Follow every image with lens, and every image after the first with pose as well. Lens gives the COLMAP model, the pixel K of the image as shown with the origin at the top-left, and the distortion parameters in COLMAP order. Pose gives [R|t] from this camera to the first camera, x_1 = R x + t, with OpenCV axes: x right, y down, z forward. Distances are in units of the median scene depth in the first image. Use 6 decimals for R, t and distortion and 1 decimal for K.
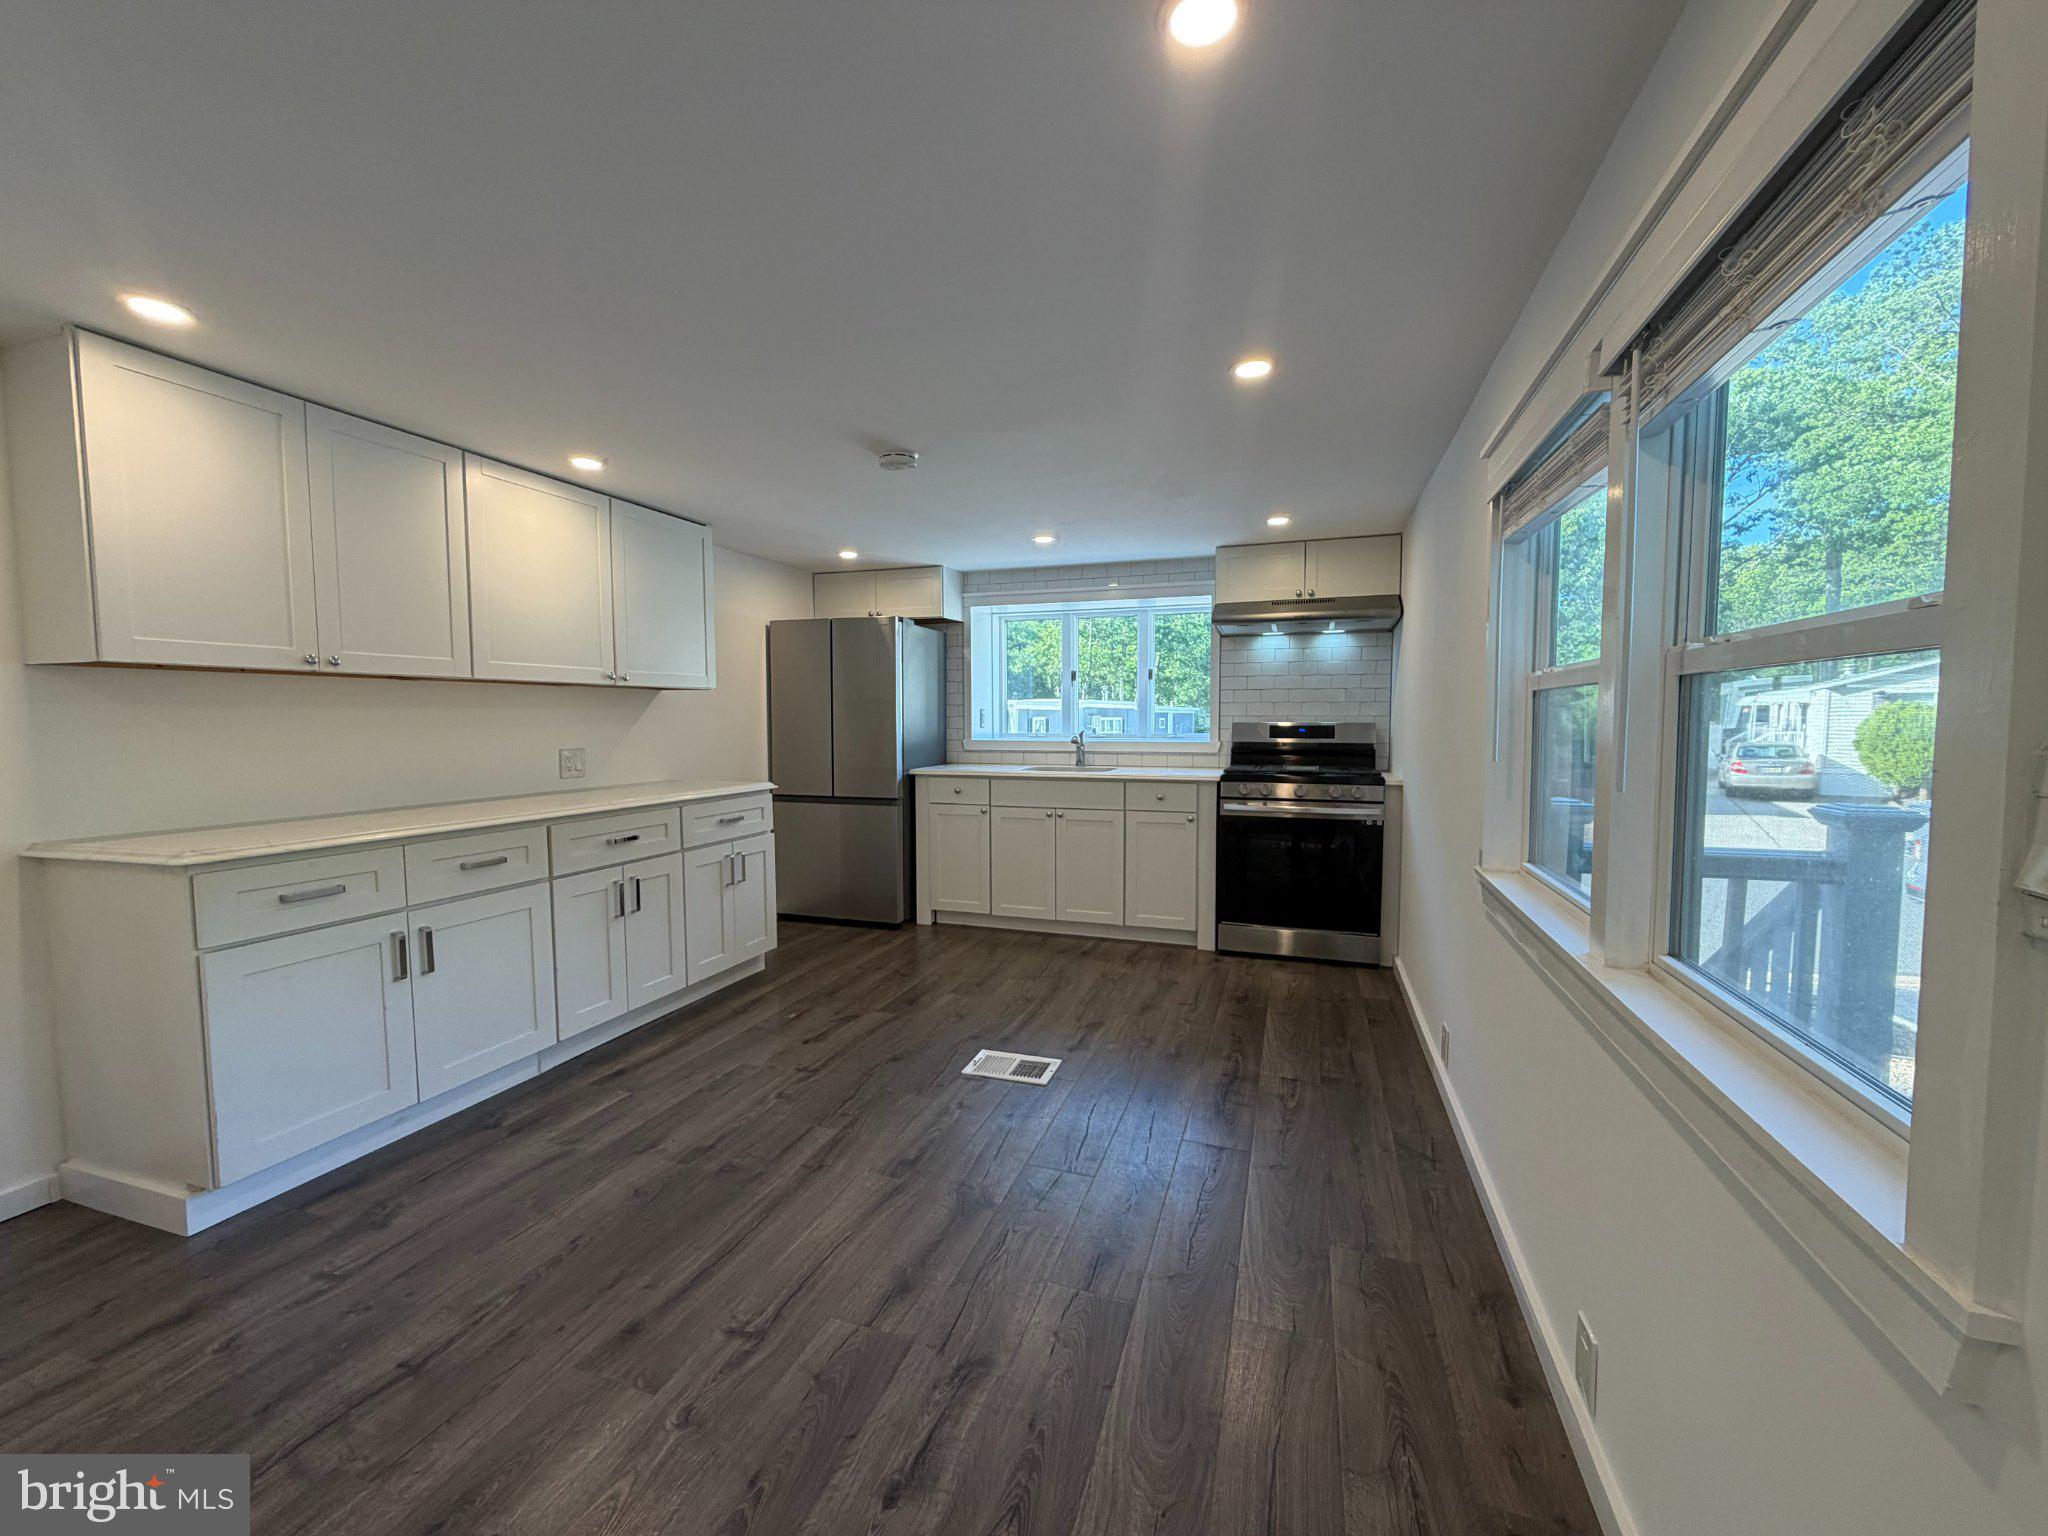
lens RADIAL K [[817.0, 0, 1012.1], [0, 817.0, 773.2], [0, 0, 1]] dist [-0.002682, -0.000070]
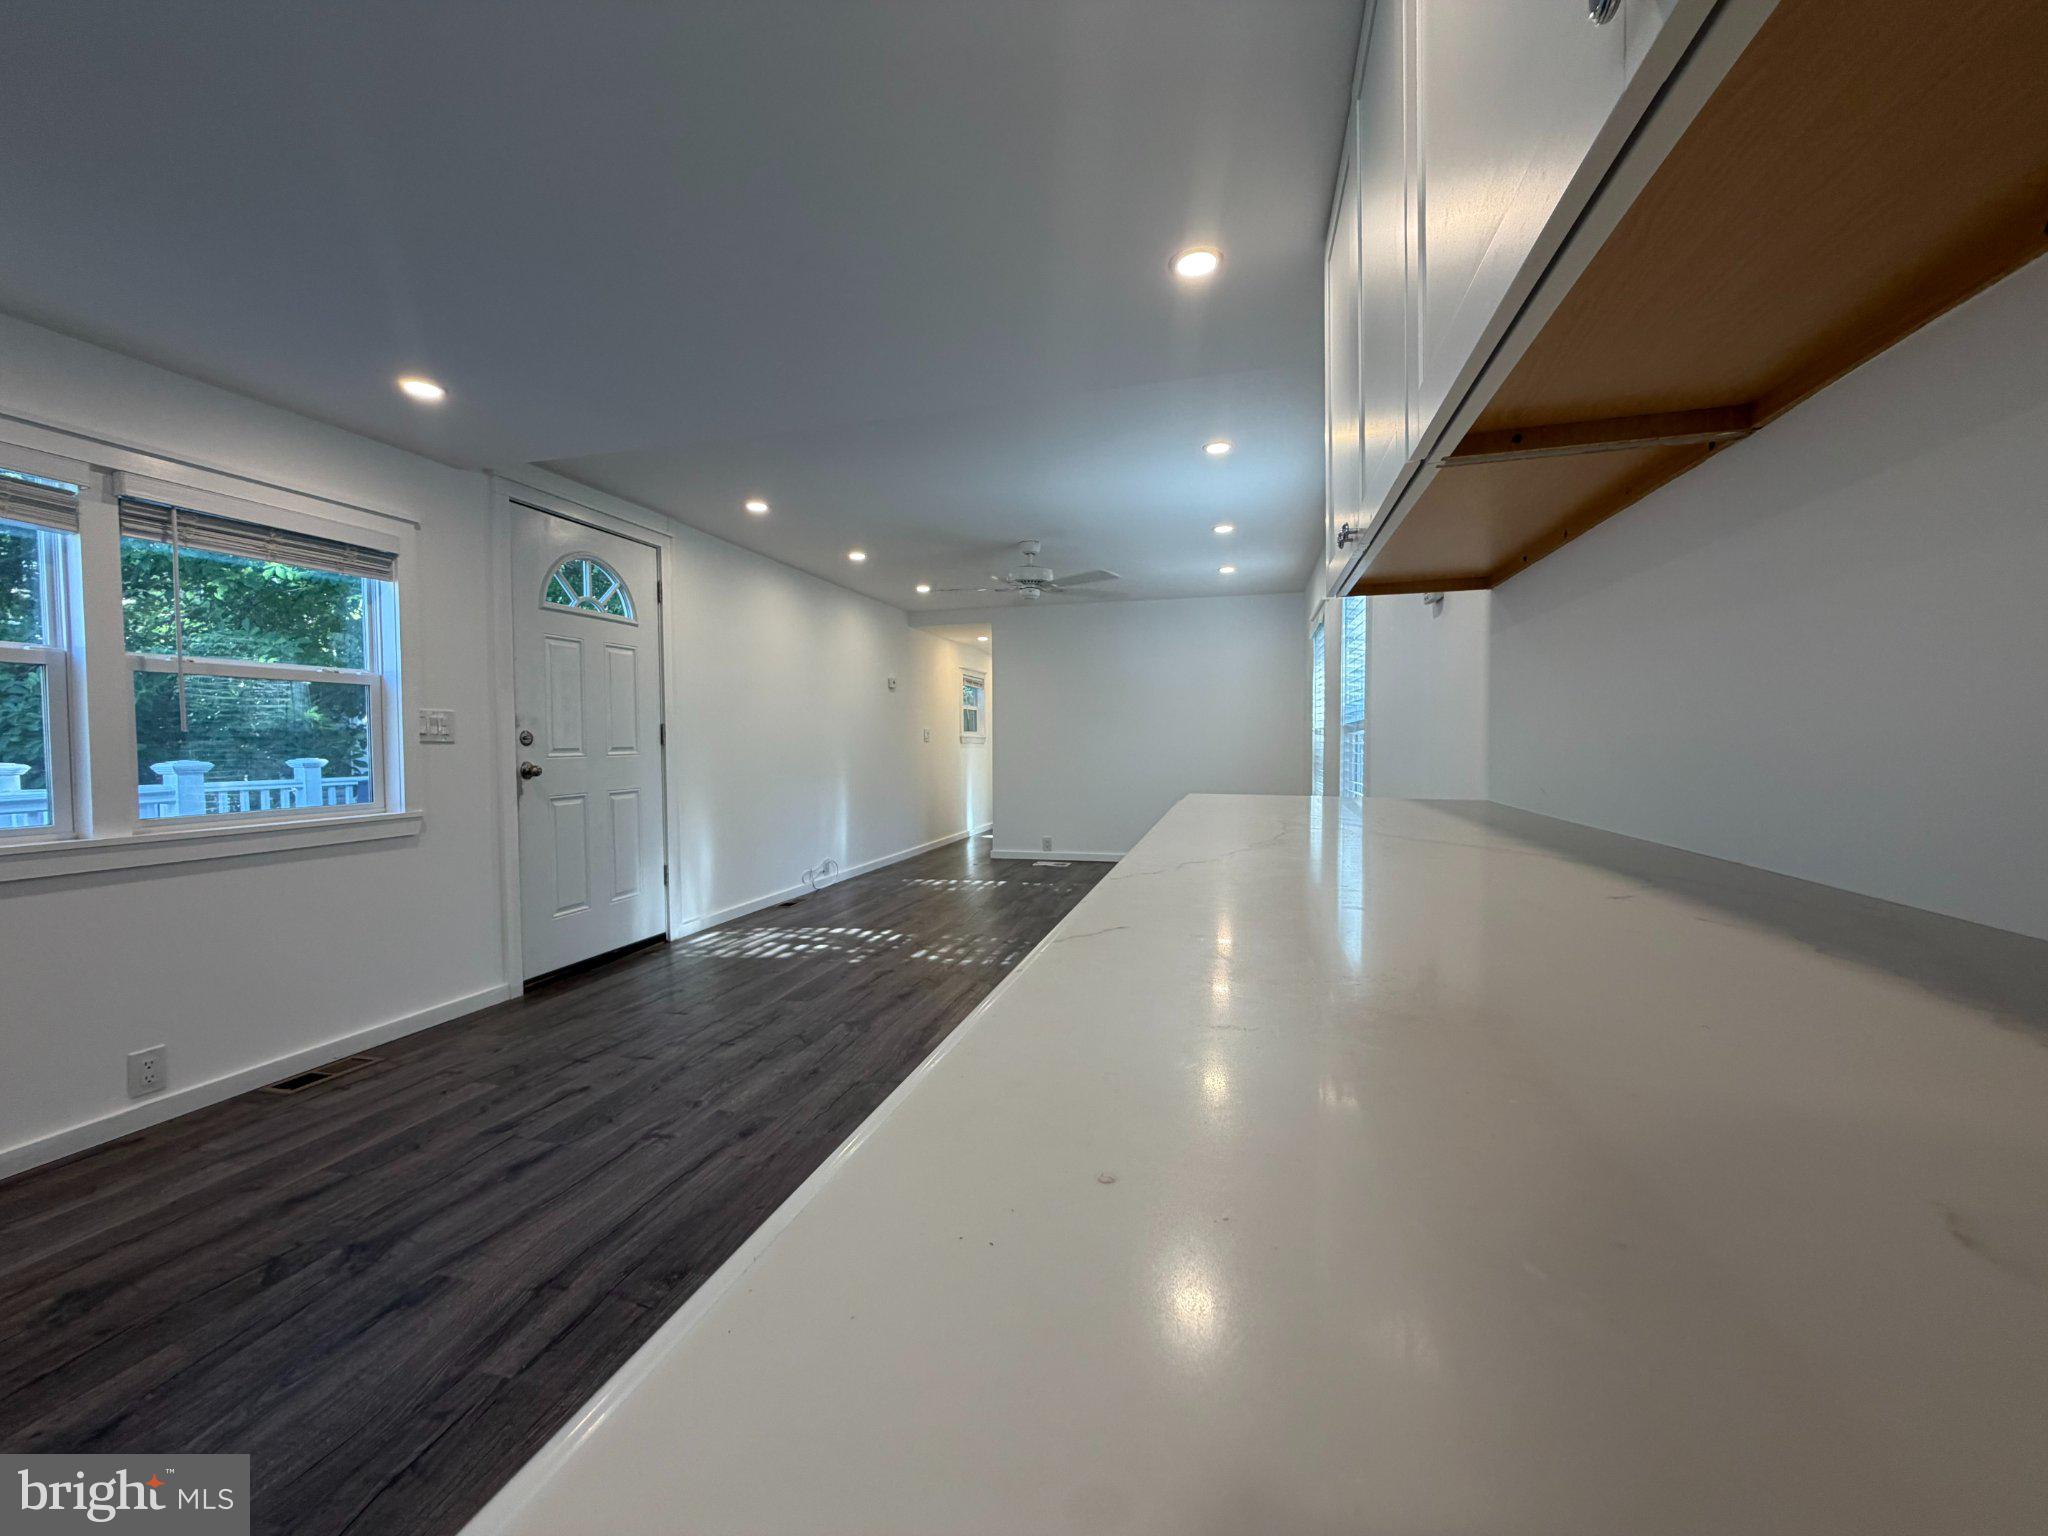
lens RADIAL K [[817.0, 0, 1029.1], [0, 817.0, 761.3], [0, 0, 1]] dist [-0.002682, -0.000070]
pose [[-0.996493, 0.014179, -0.082462, -0.841254], [0.006162, 0.995297, 0.096677, -0.063758], [0.083445, 0.095830, -0.991894, 2.344573]]
